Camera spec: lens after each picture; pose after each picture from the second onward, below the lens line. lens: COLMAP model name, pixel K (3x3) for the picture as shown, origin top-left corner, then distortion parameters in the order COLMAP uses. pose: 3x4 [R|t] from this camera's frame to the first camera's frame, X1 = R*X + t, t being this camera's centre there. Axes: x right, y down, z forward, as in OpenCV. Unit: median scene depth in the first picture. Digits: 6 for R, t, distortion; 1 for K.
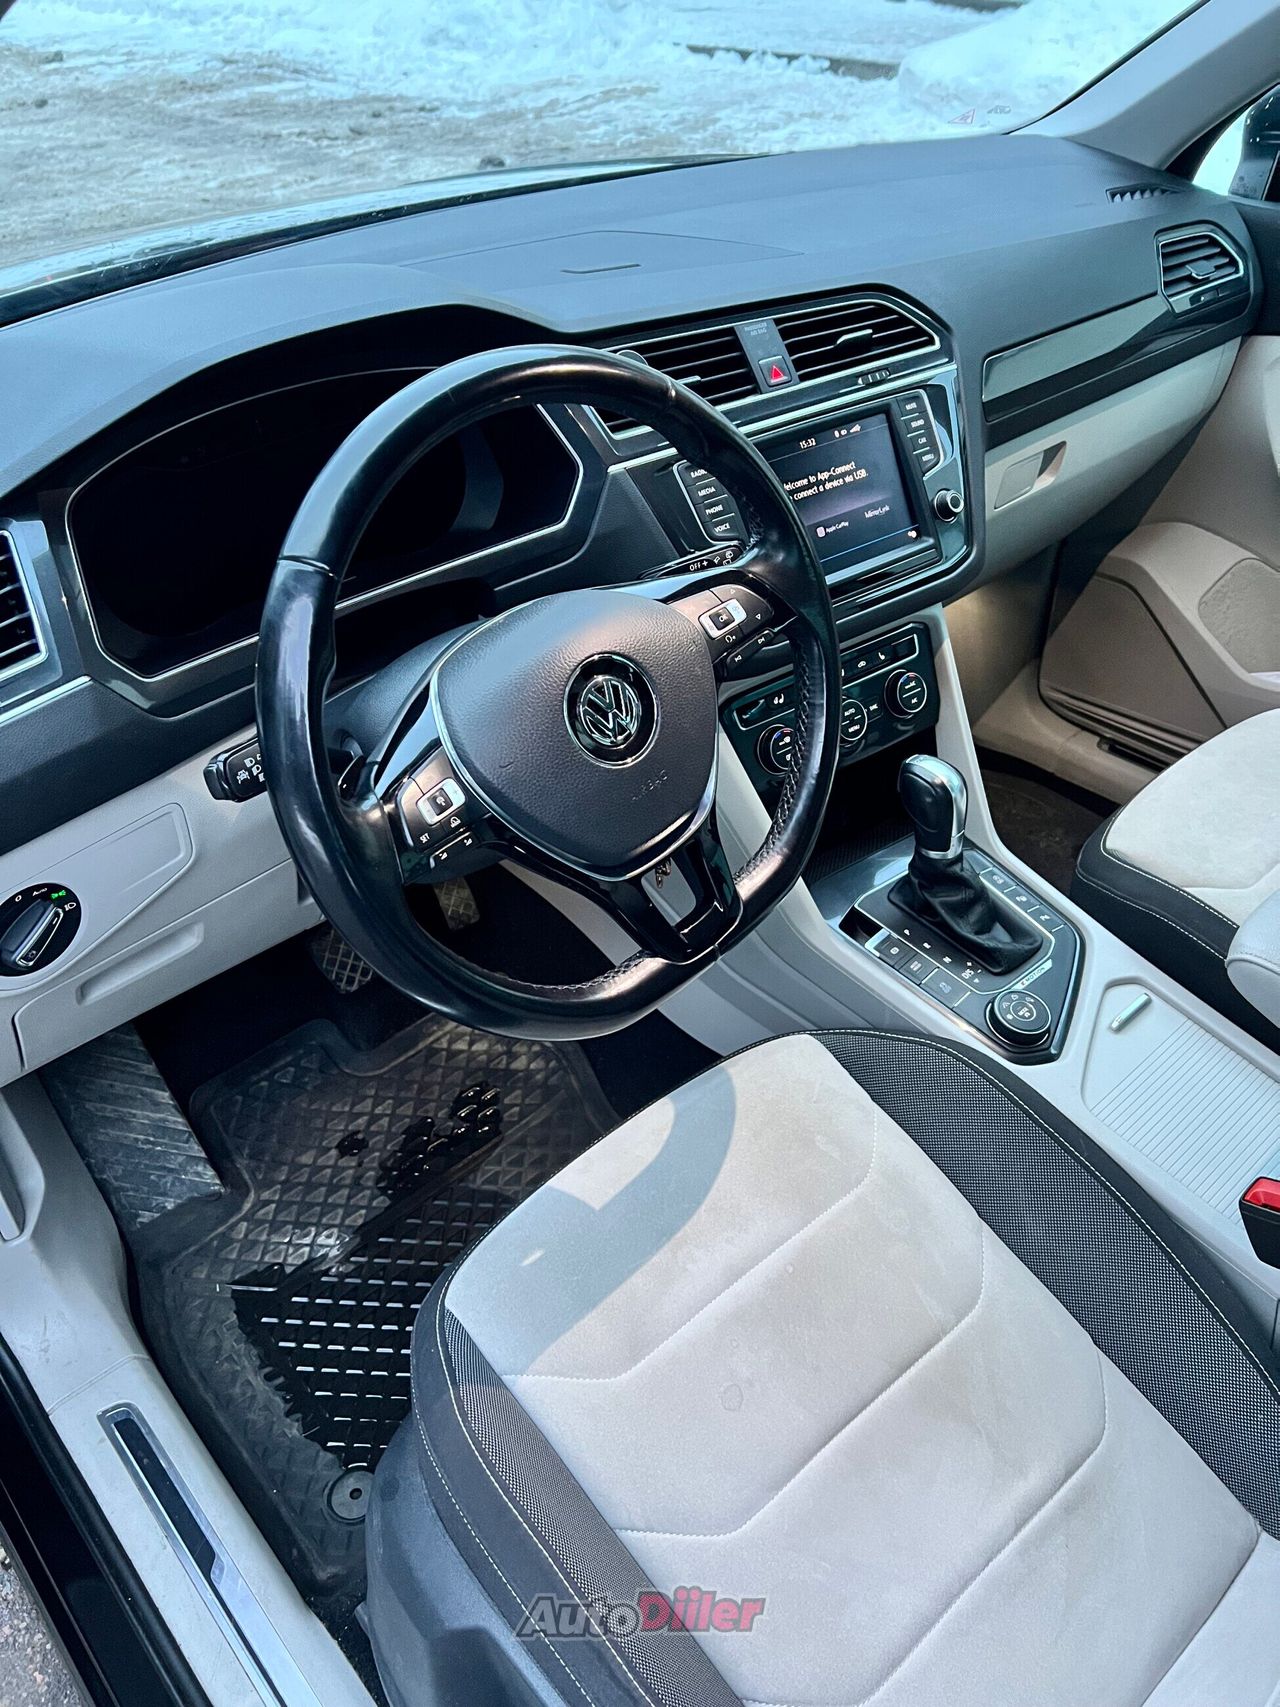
lens RADIAL K [[1291.4, 0, 637.0], [0, 1291.4, 890.2], [0, 0, 1]] dist [0.048487, -0.053901]
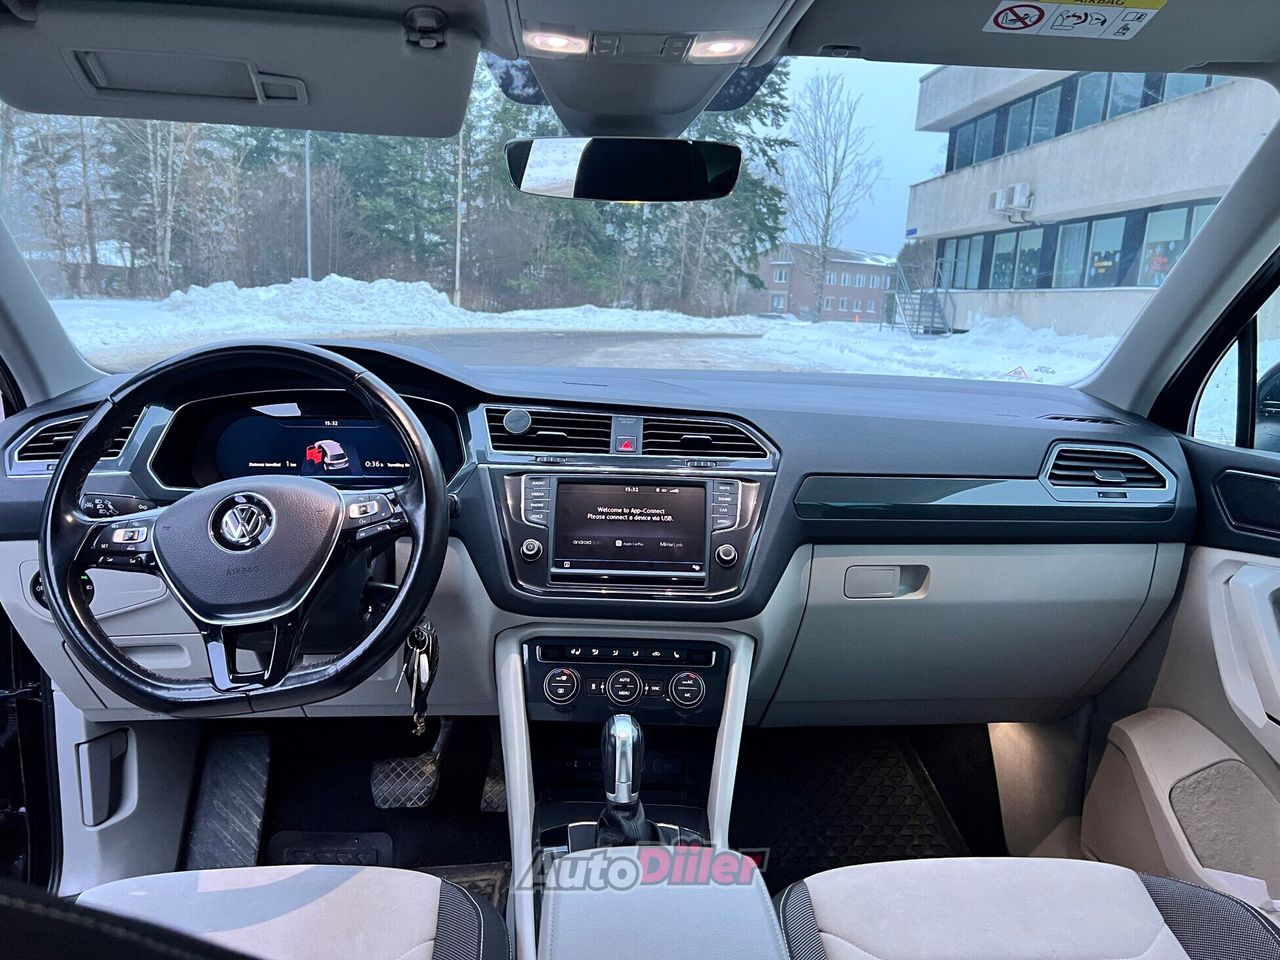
lens RADIAL K [[968.4, 0, 639.2], [0, 968.4, 473.4], [0, 0, 1]] dist [0.048487, -0.053901]
pose [[0.784670, 0.143439, -0.603090, 0.790334], [-0.417785, 0.841097, -0.343527, 0.023084], [0.457982, 0.521517, 0.719911, 0.177539]]
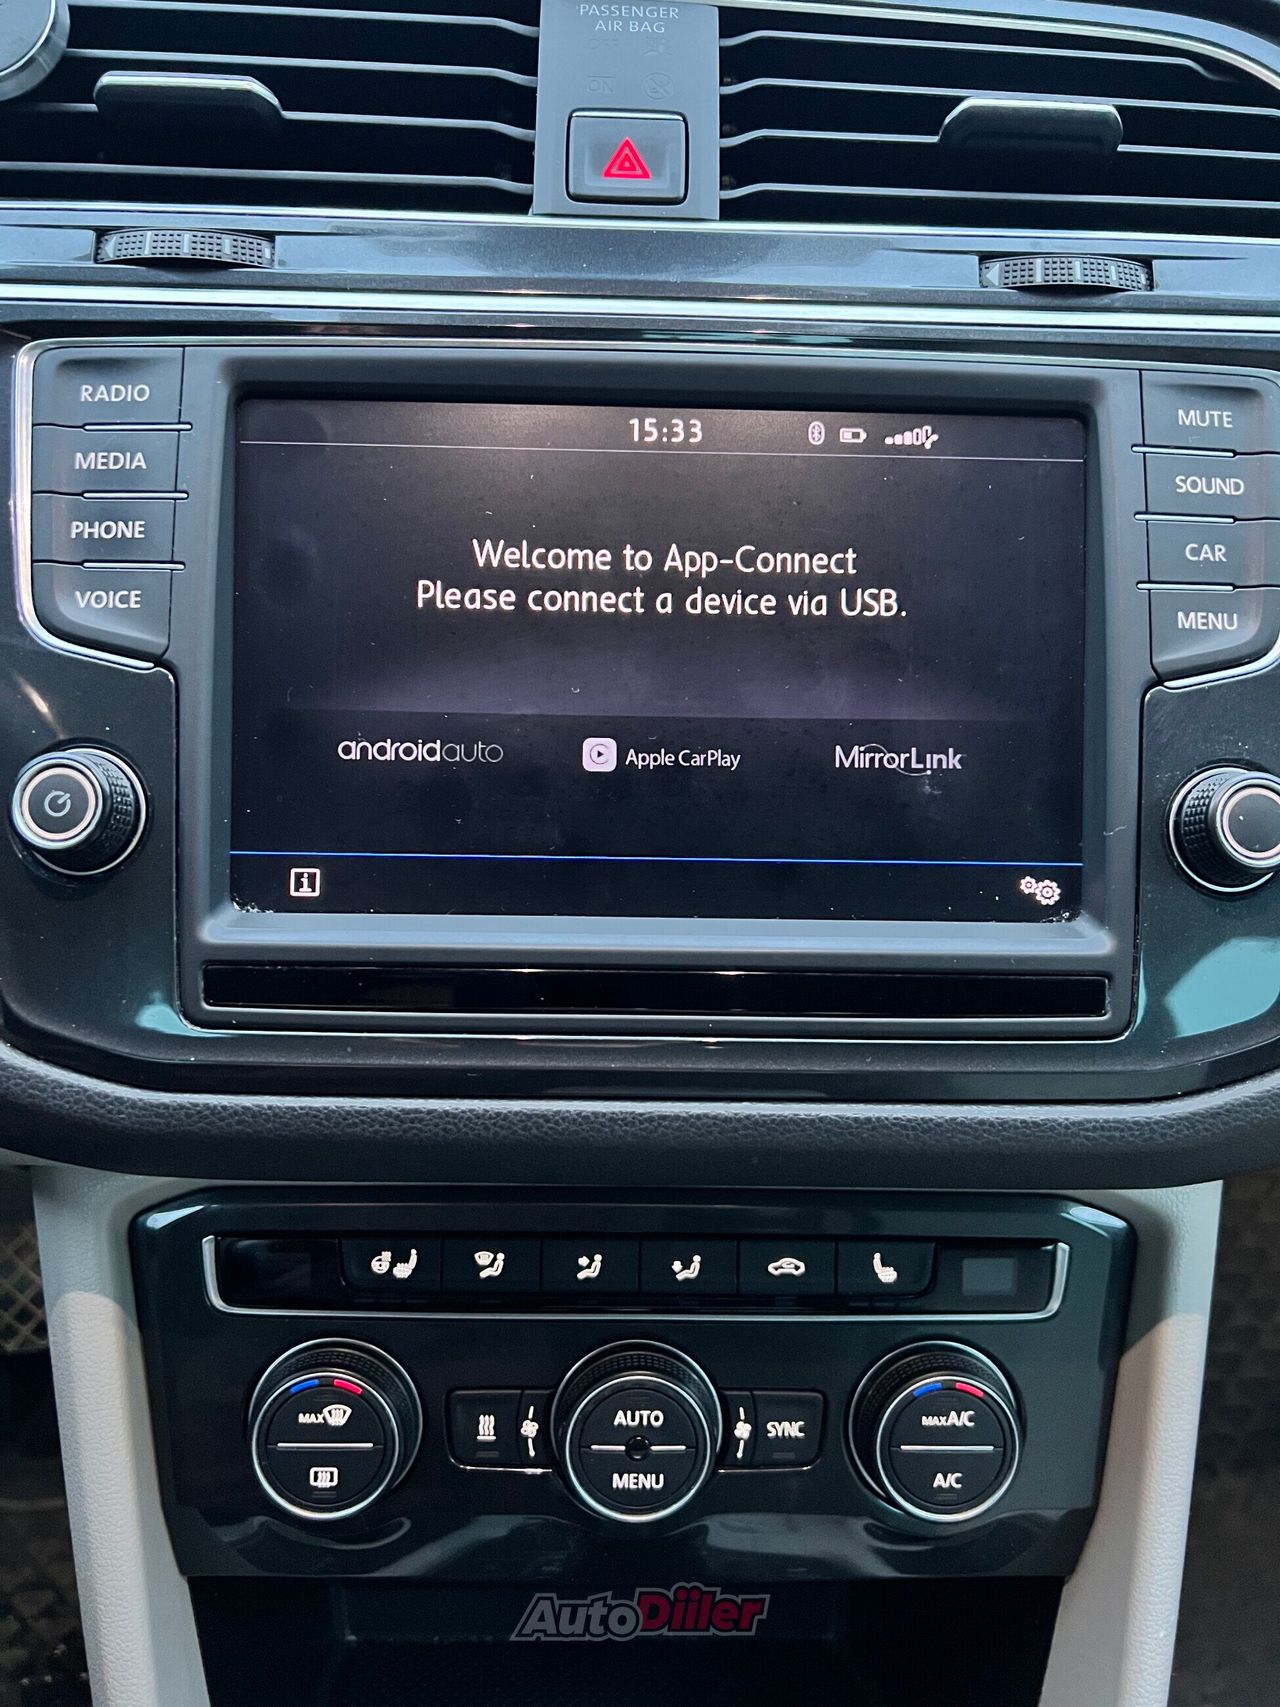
lens RADIAL K [[1295.1, 0, 640.0], [0, 1295.1, 853.5], [0, 0, 1]] dist [0.020143, 0.002753]
pose [[0.810354, 0.315334, -0.493853, 0.275176], [-0.400657, 0.913208, -0.074330, -0.236996], [0.427552, 0.258099, 0.866363, 0.768076]]
